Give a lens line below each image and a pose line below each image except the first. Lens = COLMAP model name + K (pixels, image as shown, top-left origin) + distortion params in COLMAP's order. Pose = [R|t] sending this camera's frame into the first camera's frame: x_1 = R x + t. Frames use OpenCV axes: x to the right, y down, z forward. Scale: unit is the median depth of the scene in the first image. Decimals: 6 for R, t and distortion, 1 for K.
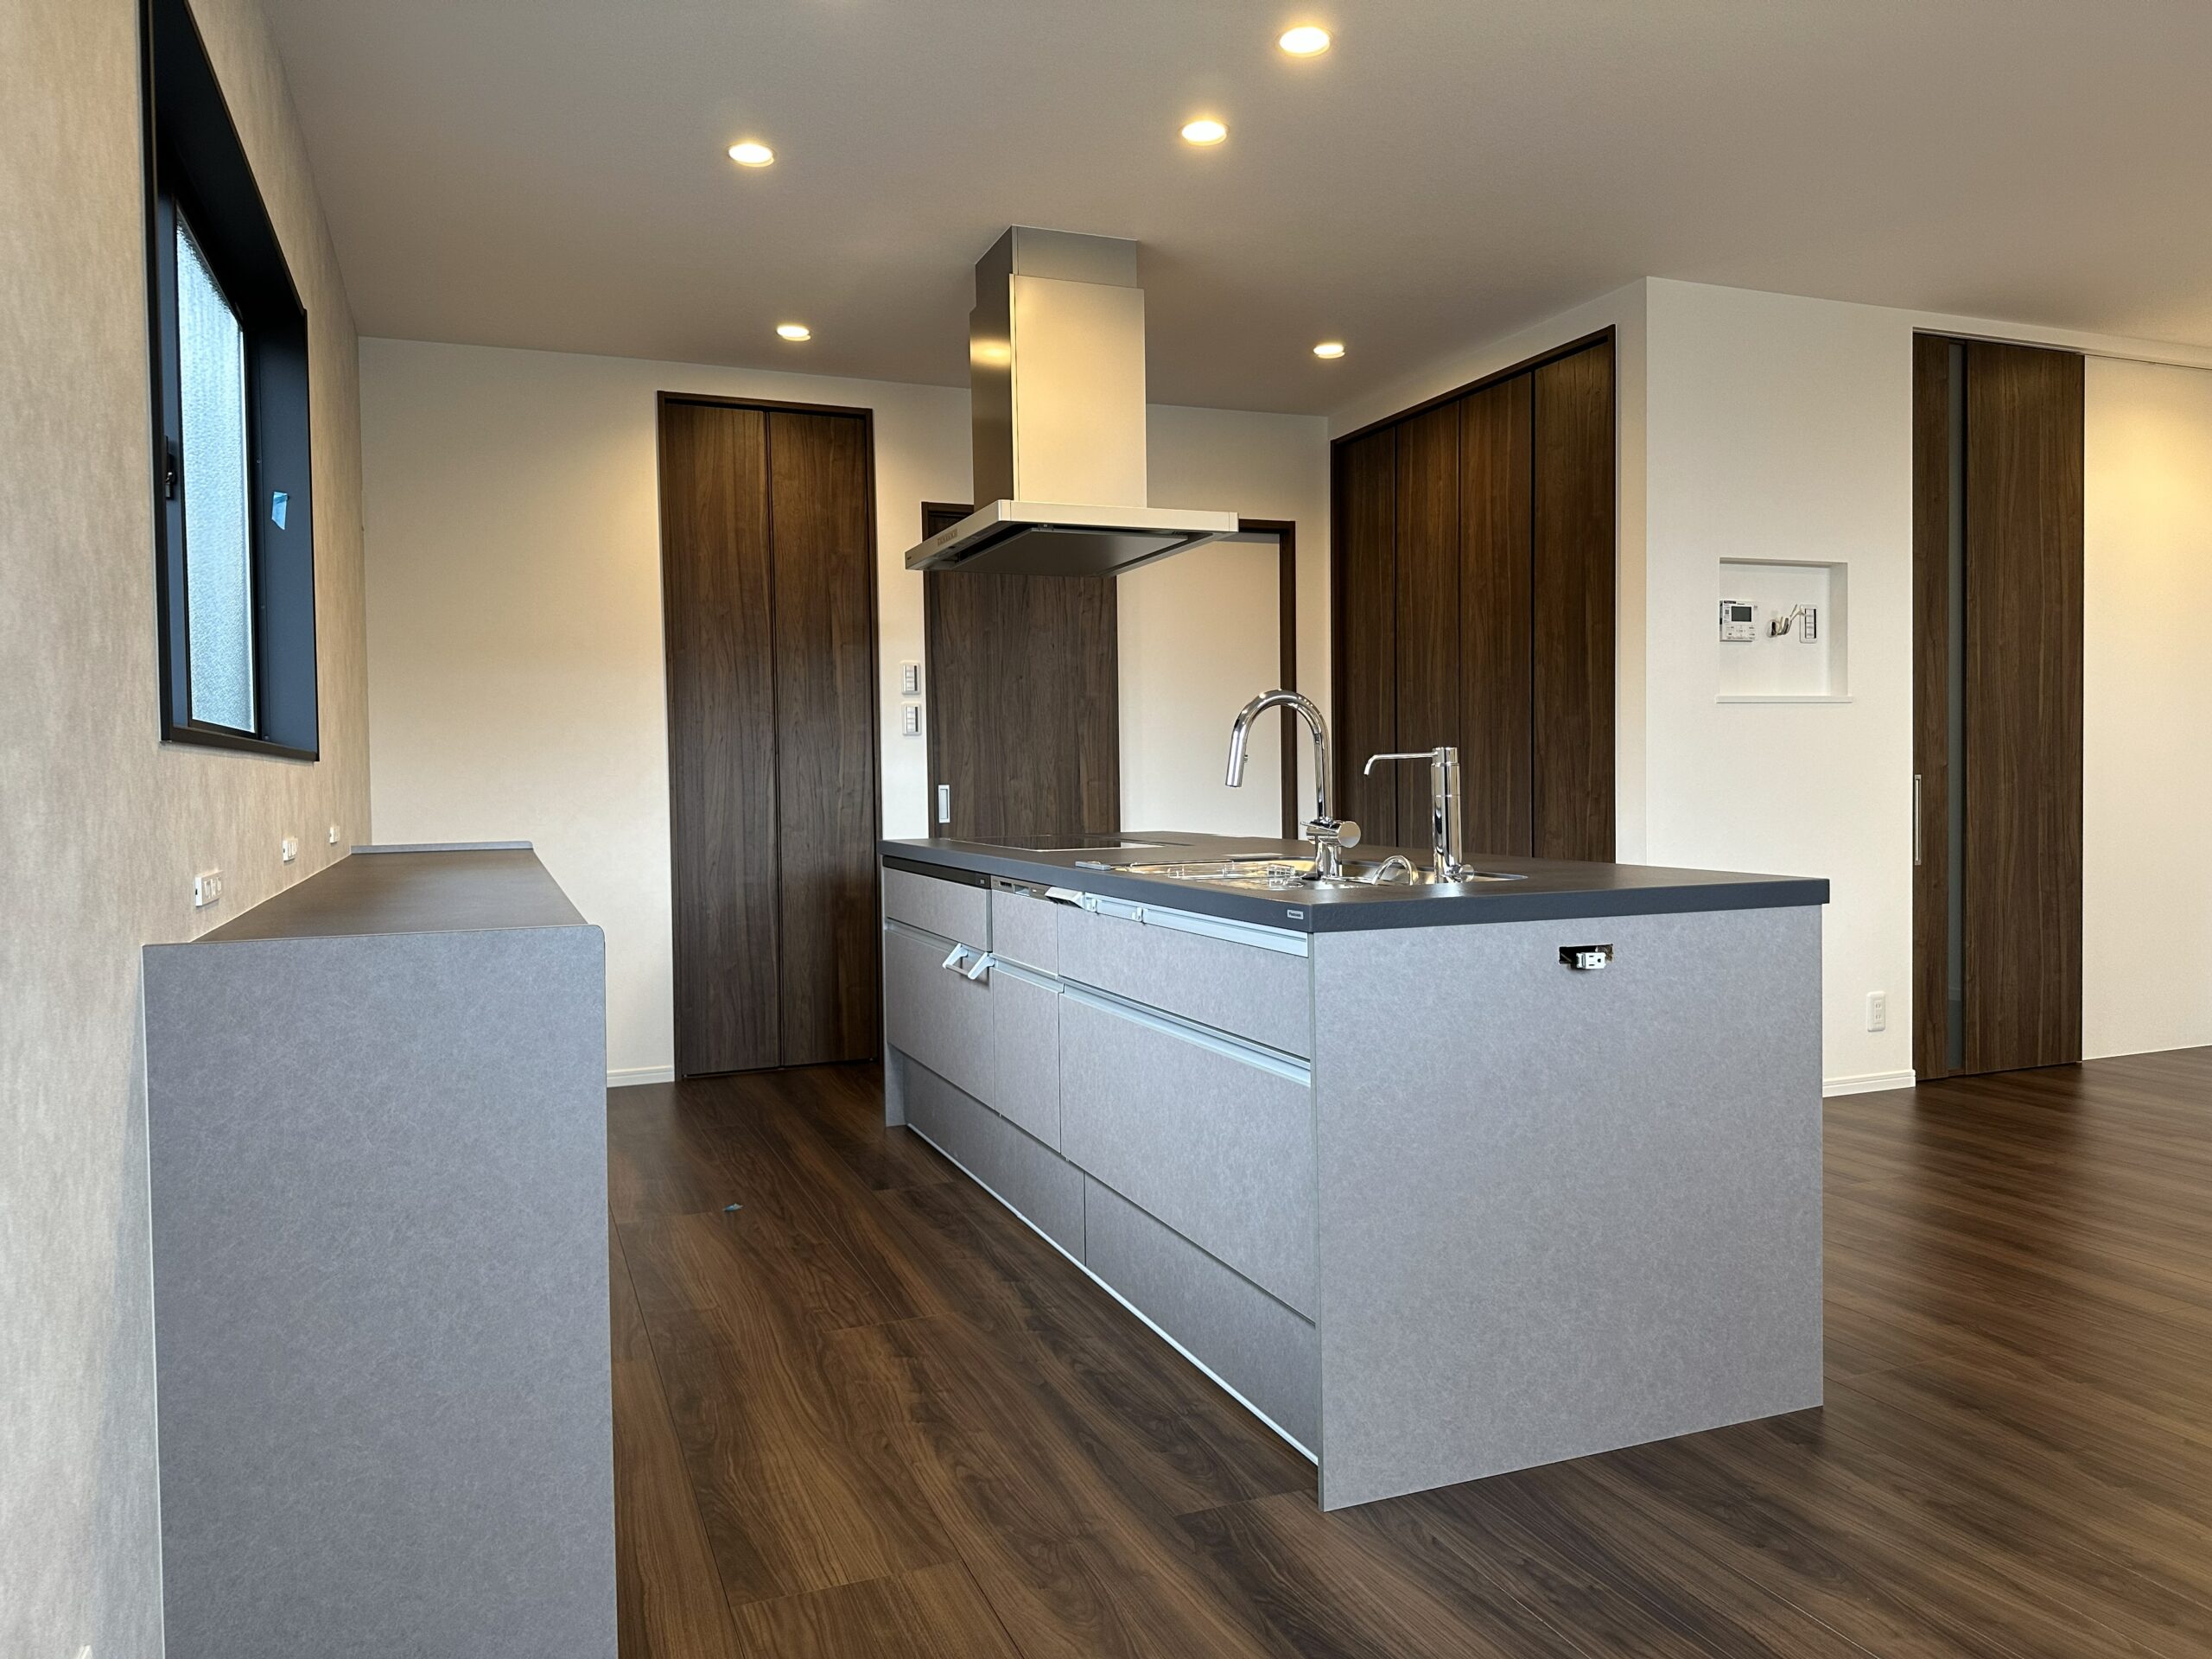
lens RADIAL K [[1531.4, 0, 1098.6], [0, 1531.4, 821.5], [0, 0, 1]] dist [0.118522, -0.161597]
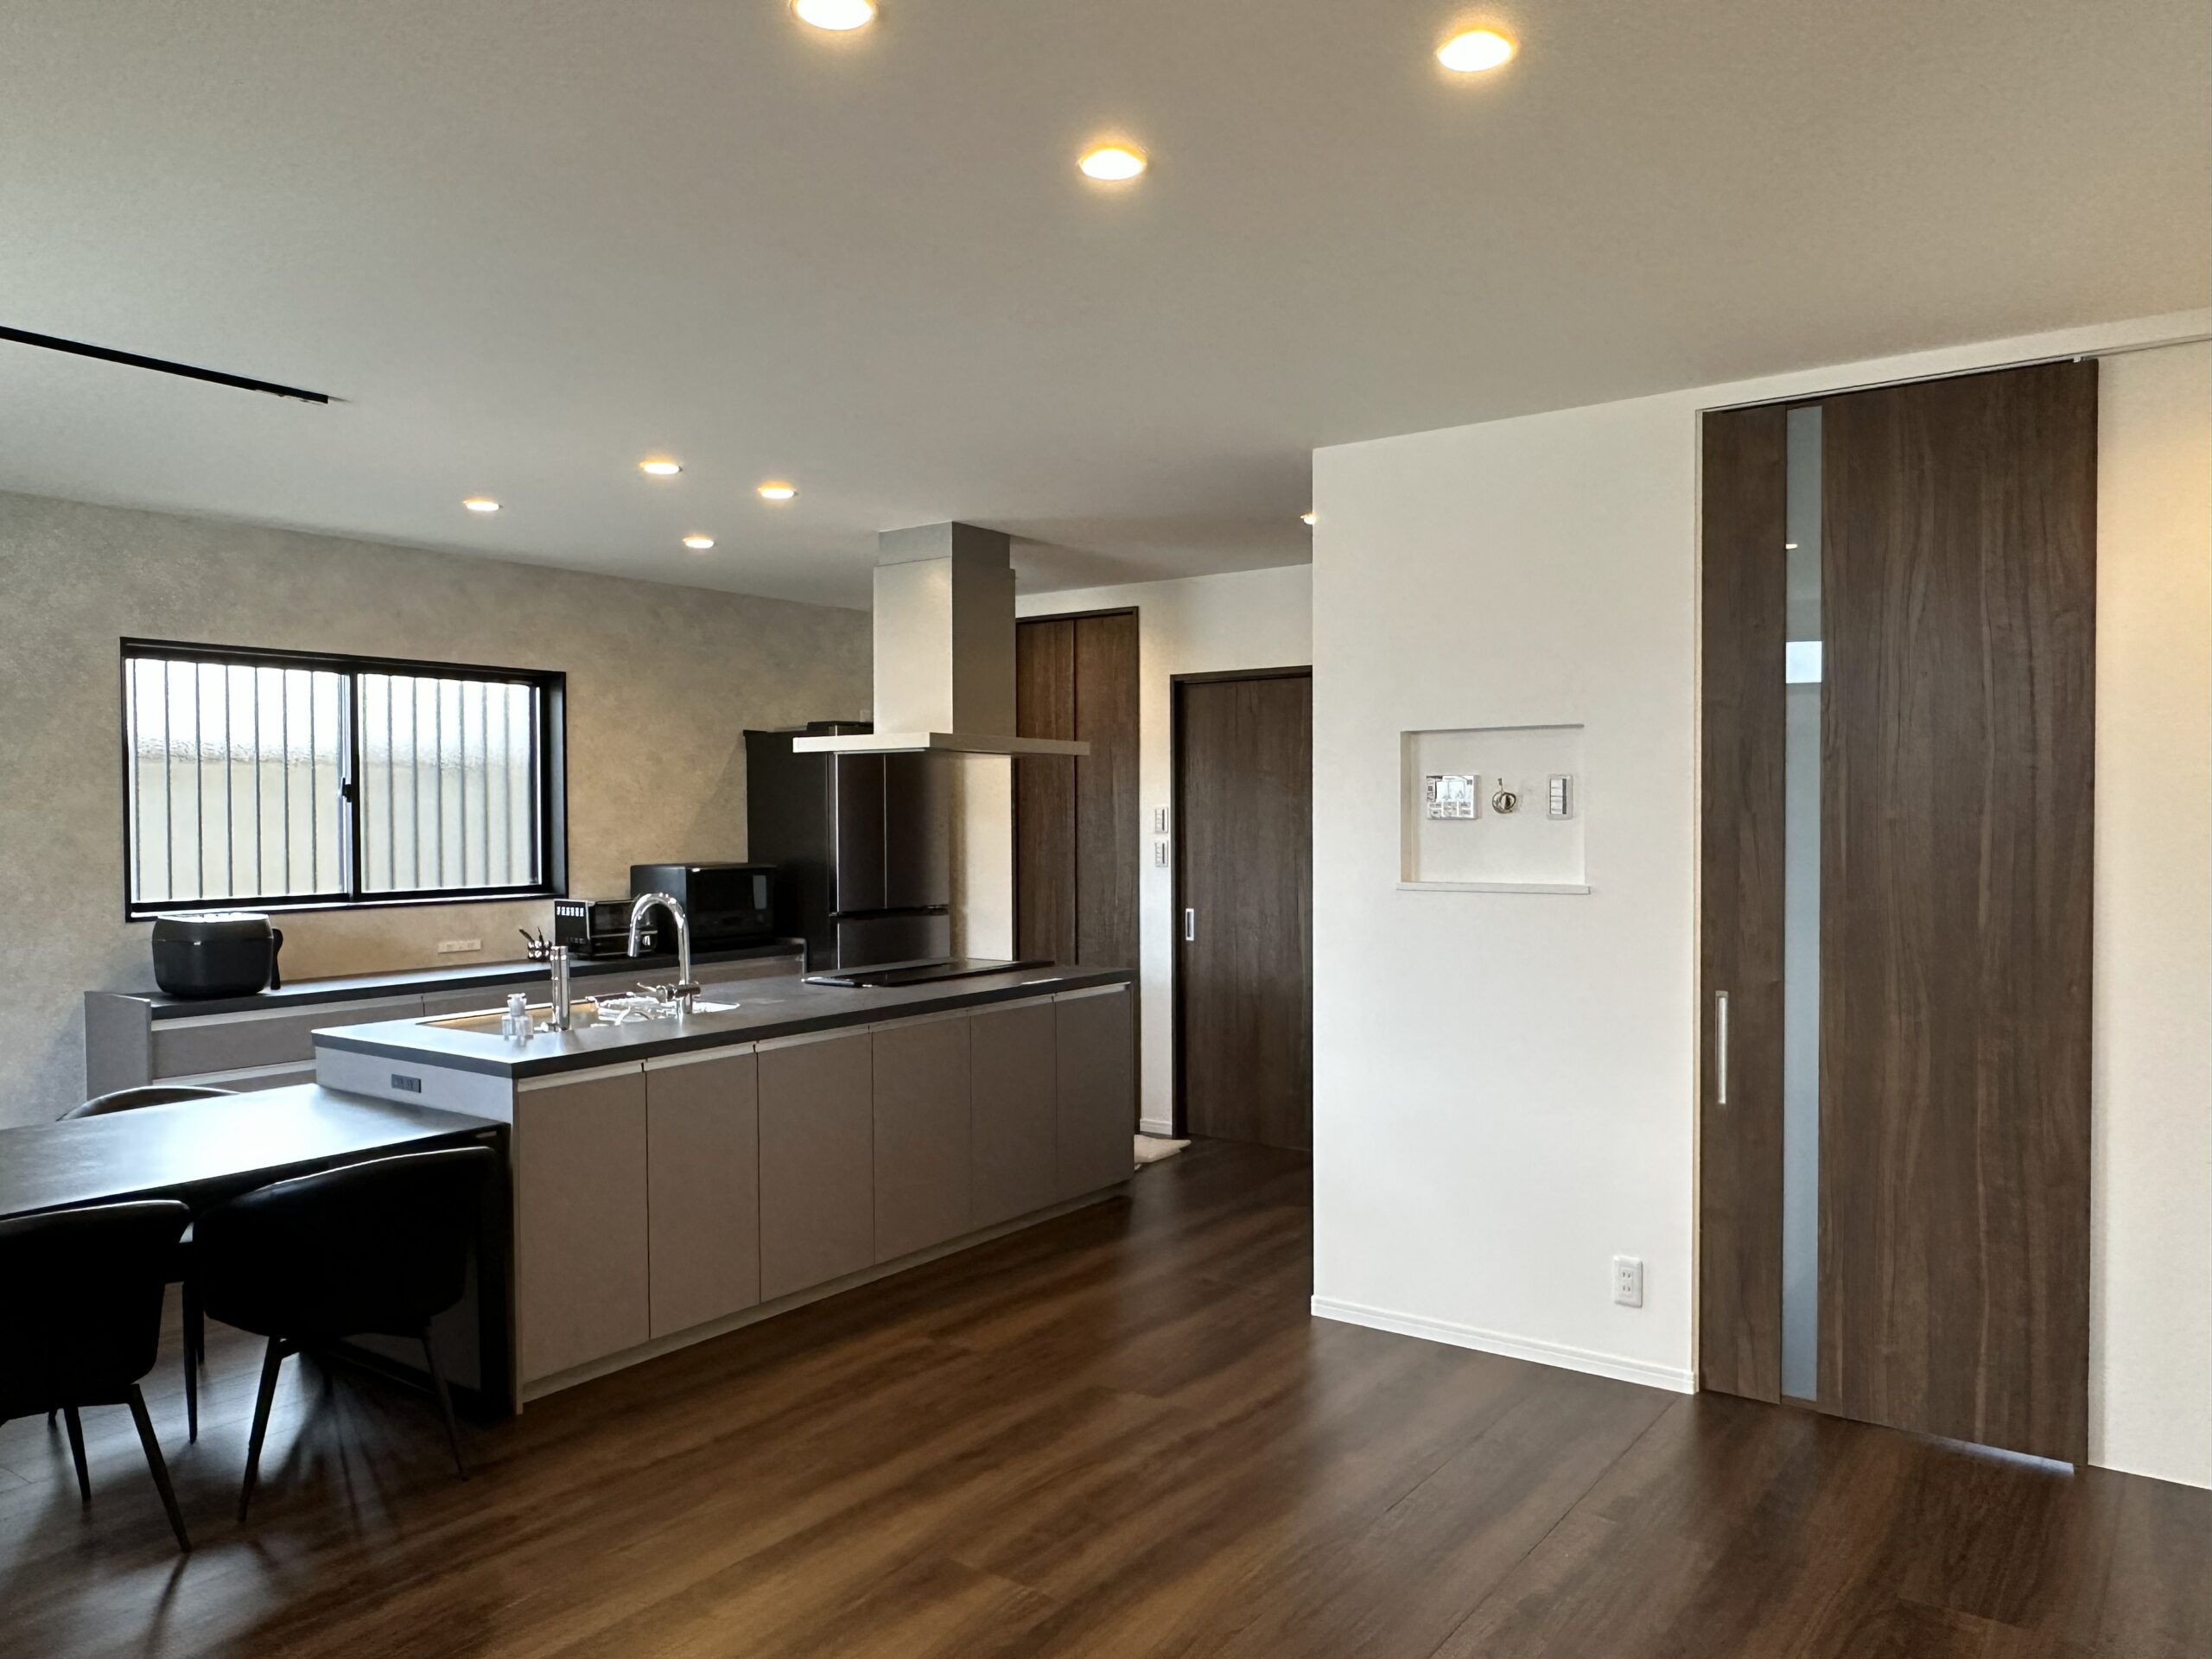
lens RADIAL K [[1560.5, 0, 1096.2], [0, 1560.5, 840.4], [0, 0, 1]] dist [0.008572, 0.004294]
pose [[0.531913, 0.027119, -0.846364, 1.045299], [-0.022652, 0.999585, 0.017793, -0.114179], [0.846496, 0.009707, 0.532307, 0.349748]]
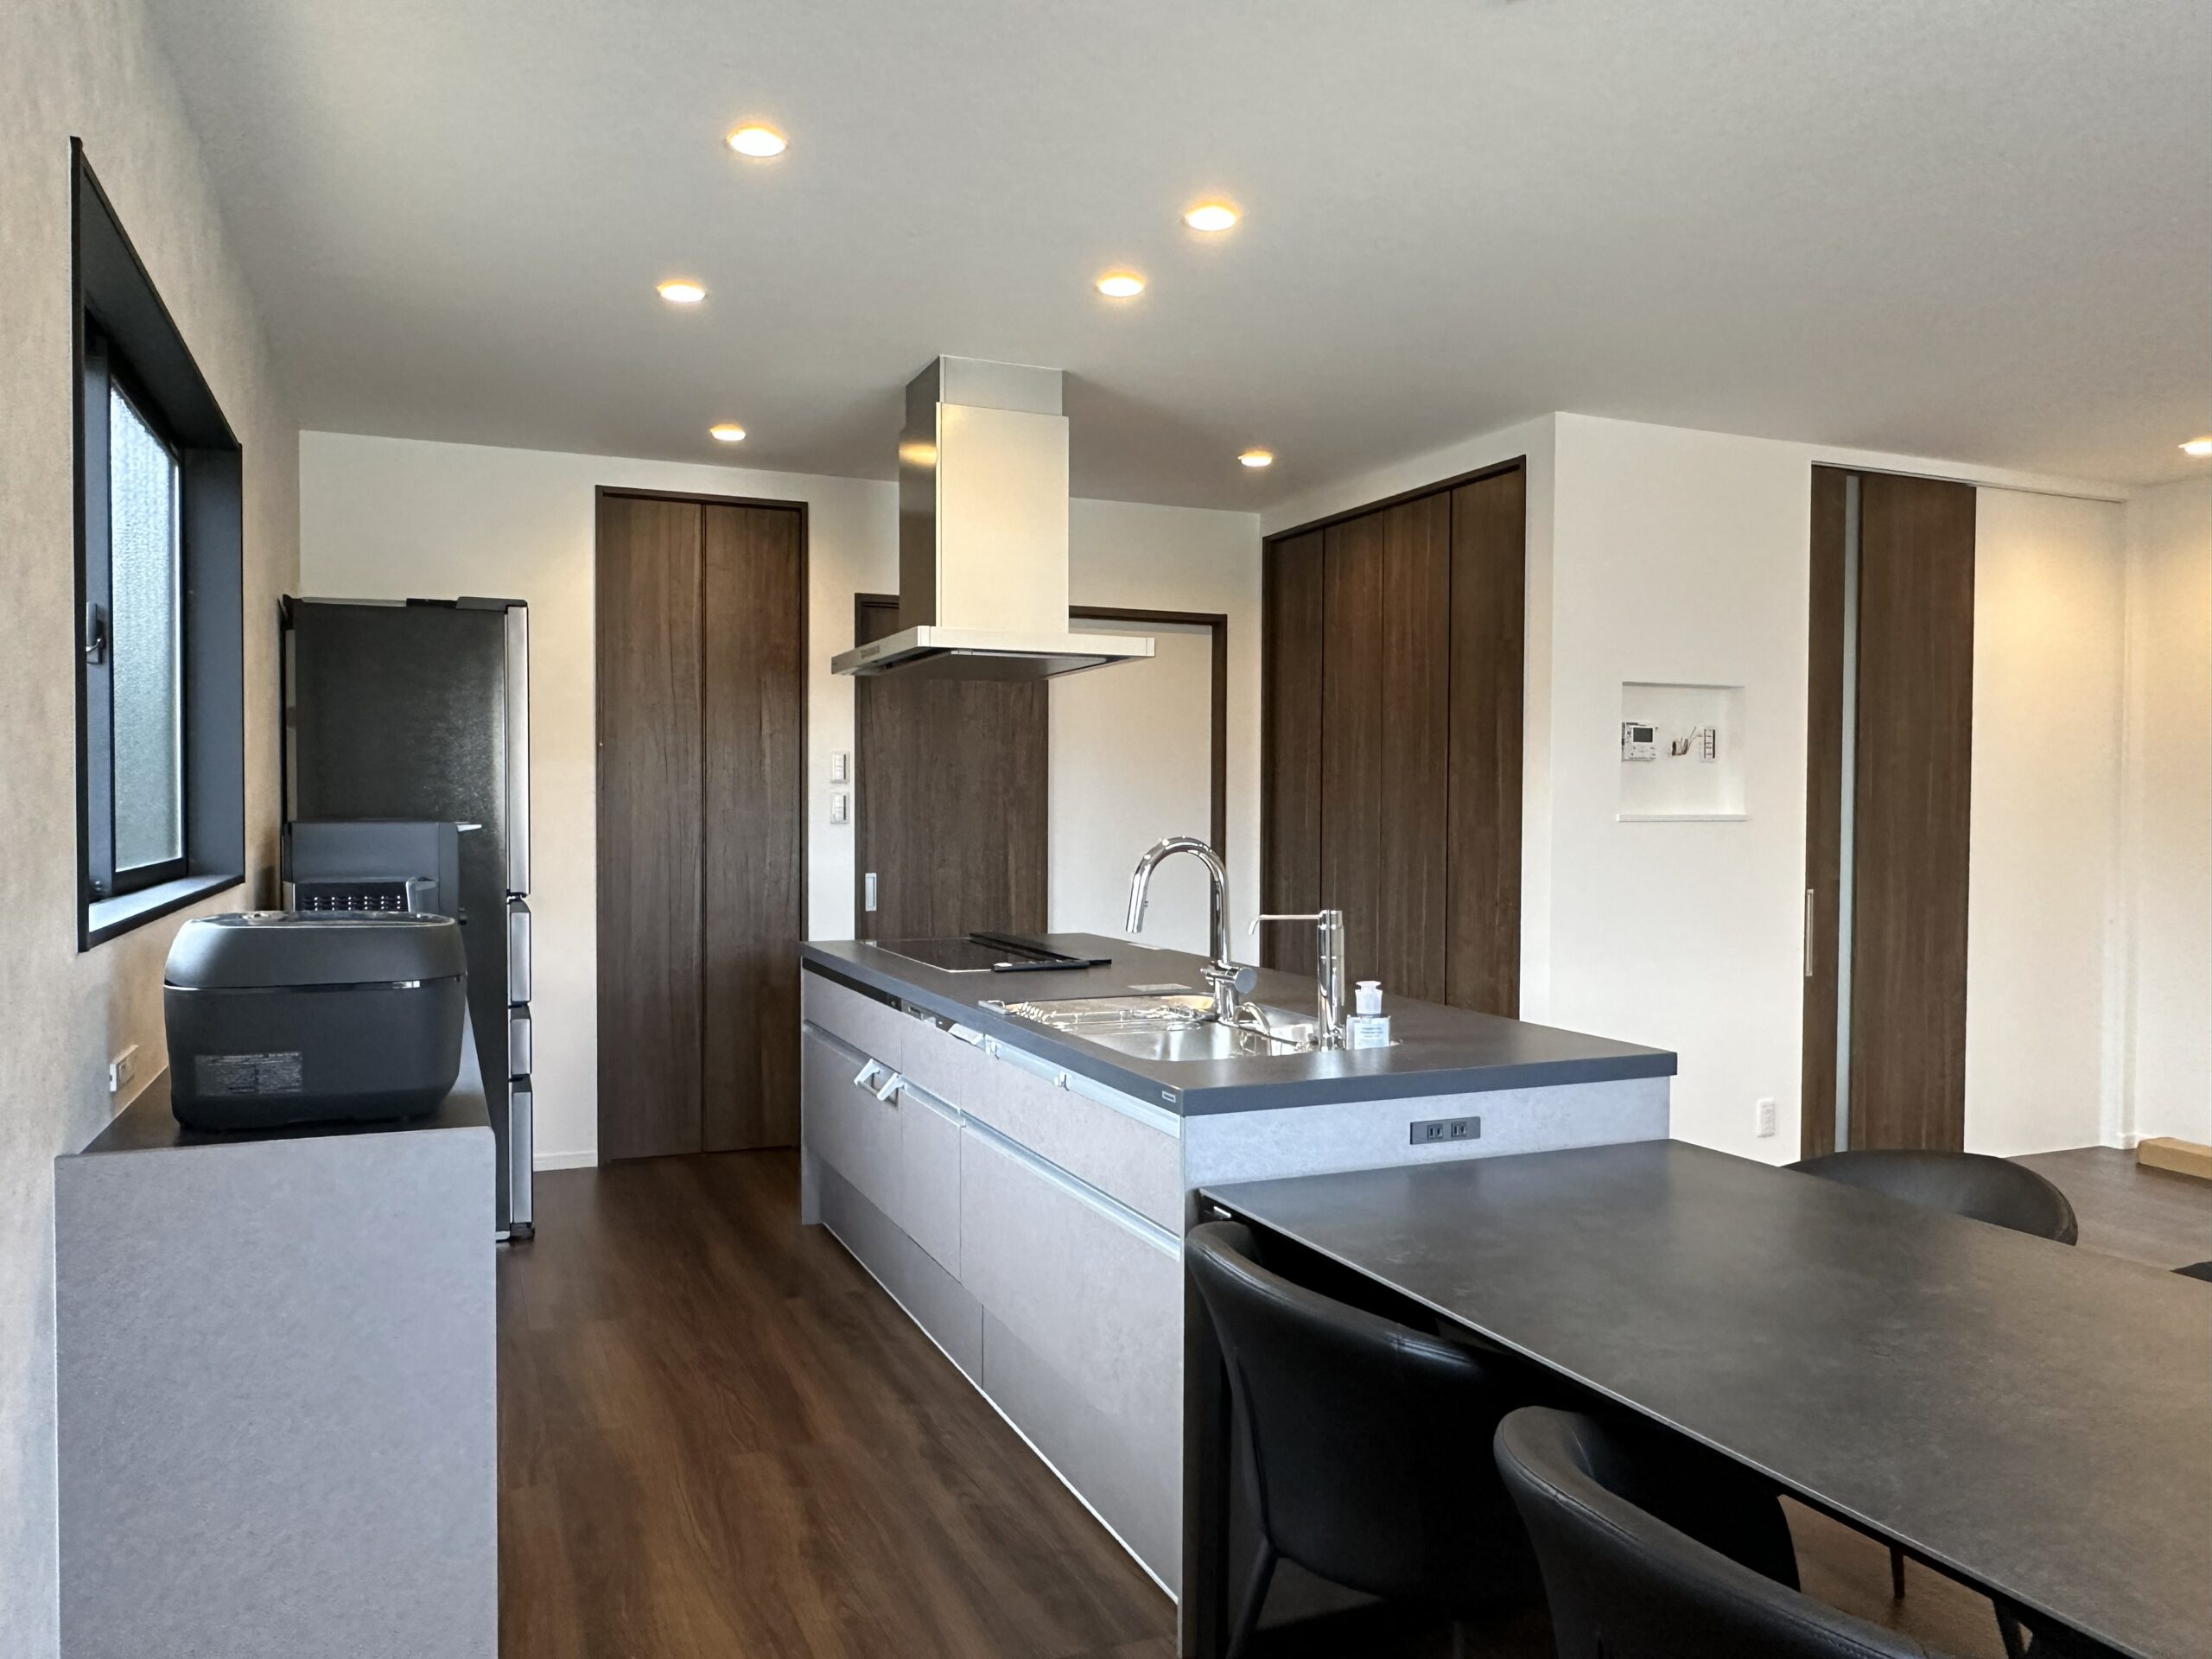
lens RADIAL K [[1560.5, 0, 1096.2], [0, 1560.5, 840.4], [0, 0, 1]] dist [0.008572, 0.004294]
pose [[0.999474, 0.018610, 0.026559, 0.022263], [-0.018499, 0.999819, -0.004438, -0.051039], [-0.026637, 0.003945, 0.999637, -0.029253]]
